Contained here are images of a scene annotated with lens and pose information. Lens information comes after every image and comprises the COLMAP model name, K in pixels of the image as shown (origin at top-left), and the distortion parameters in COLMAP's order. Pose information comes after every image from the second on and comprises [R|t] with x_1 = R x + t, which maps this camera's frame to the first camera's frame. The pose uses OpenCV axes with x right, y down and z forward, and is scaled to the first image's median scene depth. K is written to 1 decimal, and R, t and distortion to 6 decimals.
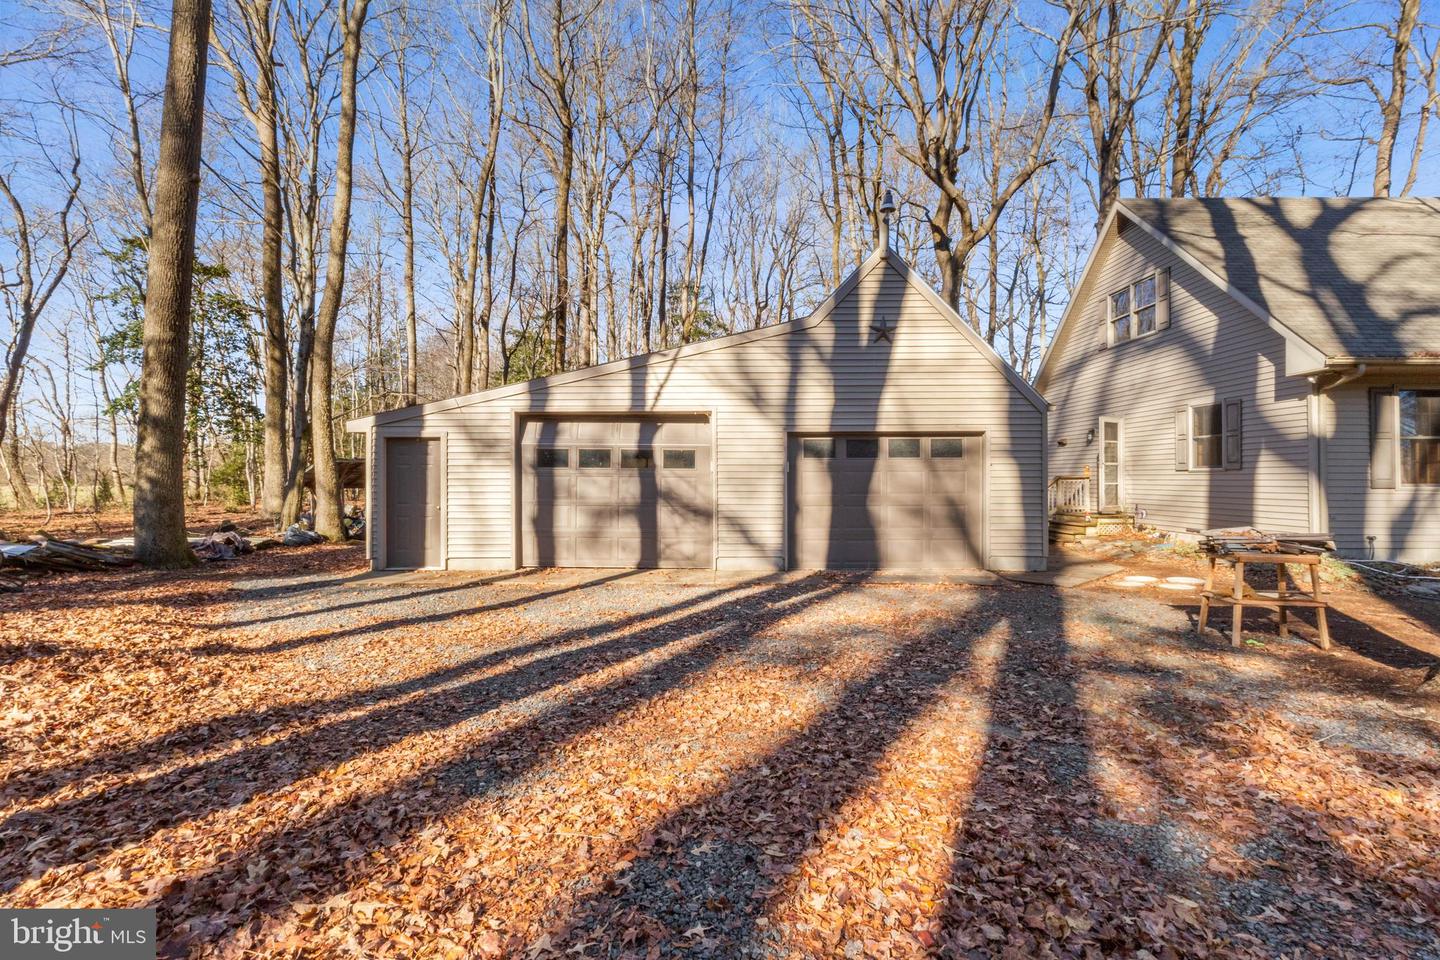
lens RADIAL K [[662.1, 0, 720.0], [0, 662.1, 480.0], [0, 0, 1]] dist [0.002974, 0.001179]
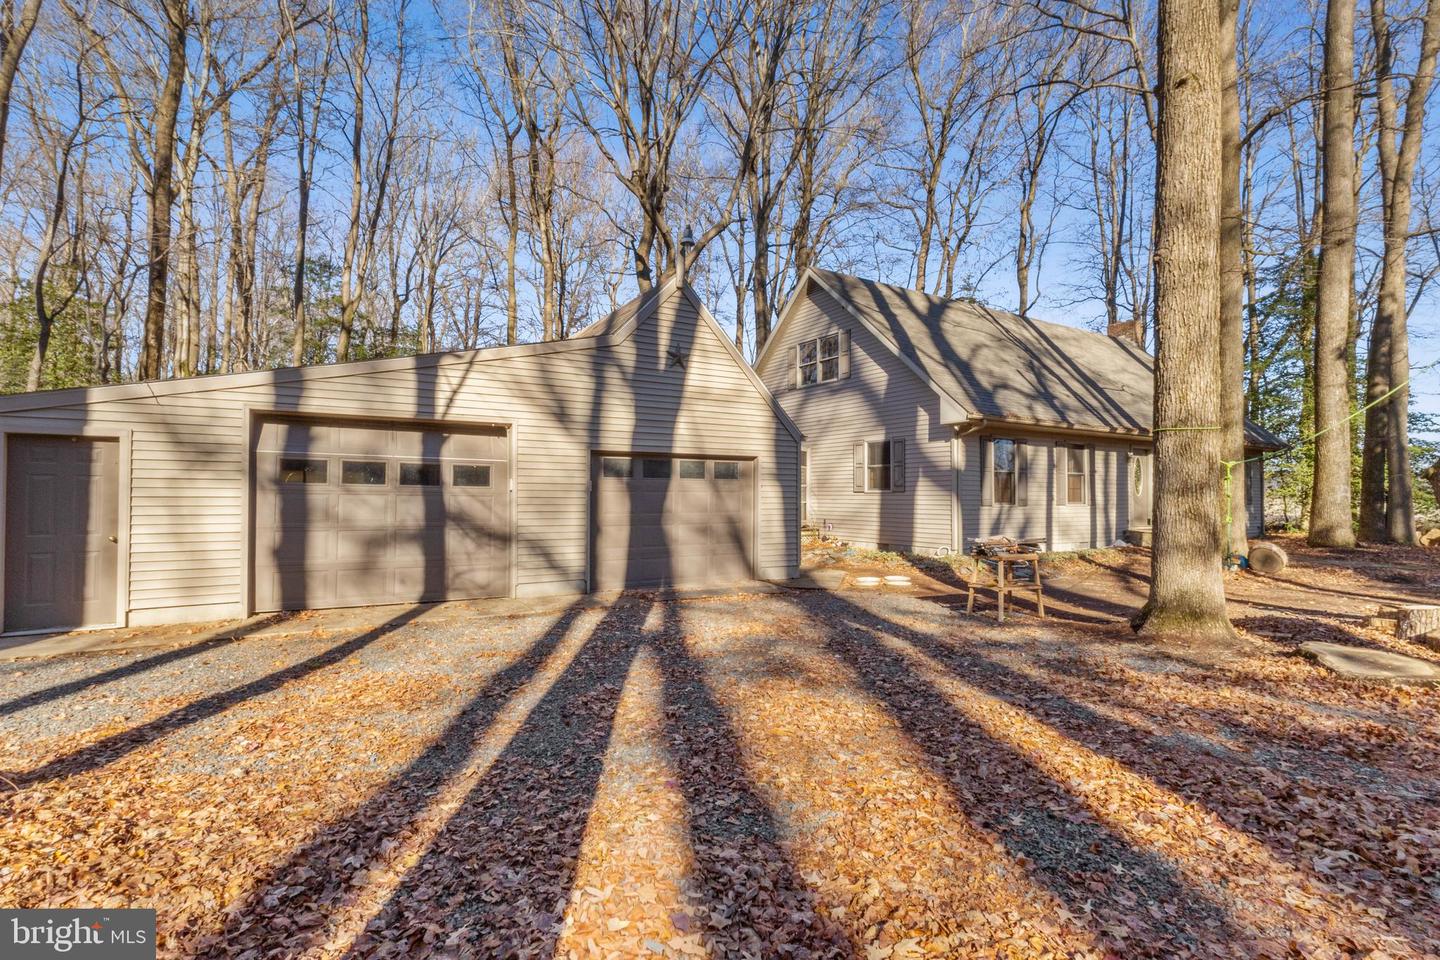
lens RADIAL K [[676.6, 0, 720.5], [0, 676.6, 492.3], [0, 0, 1]] dist [-0.002049, 0.005227]
pose [[0.848997, 0.007249, 0.528348, -0.259309], [-0.003759, 0.999963, -0.007679, -0.003705], [-0.528384, 0.004534, 0.848993, 0.058907]]
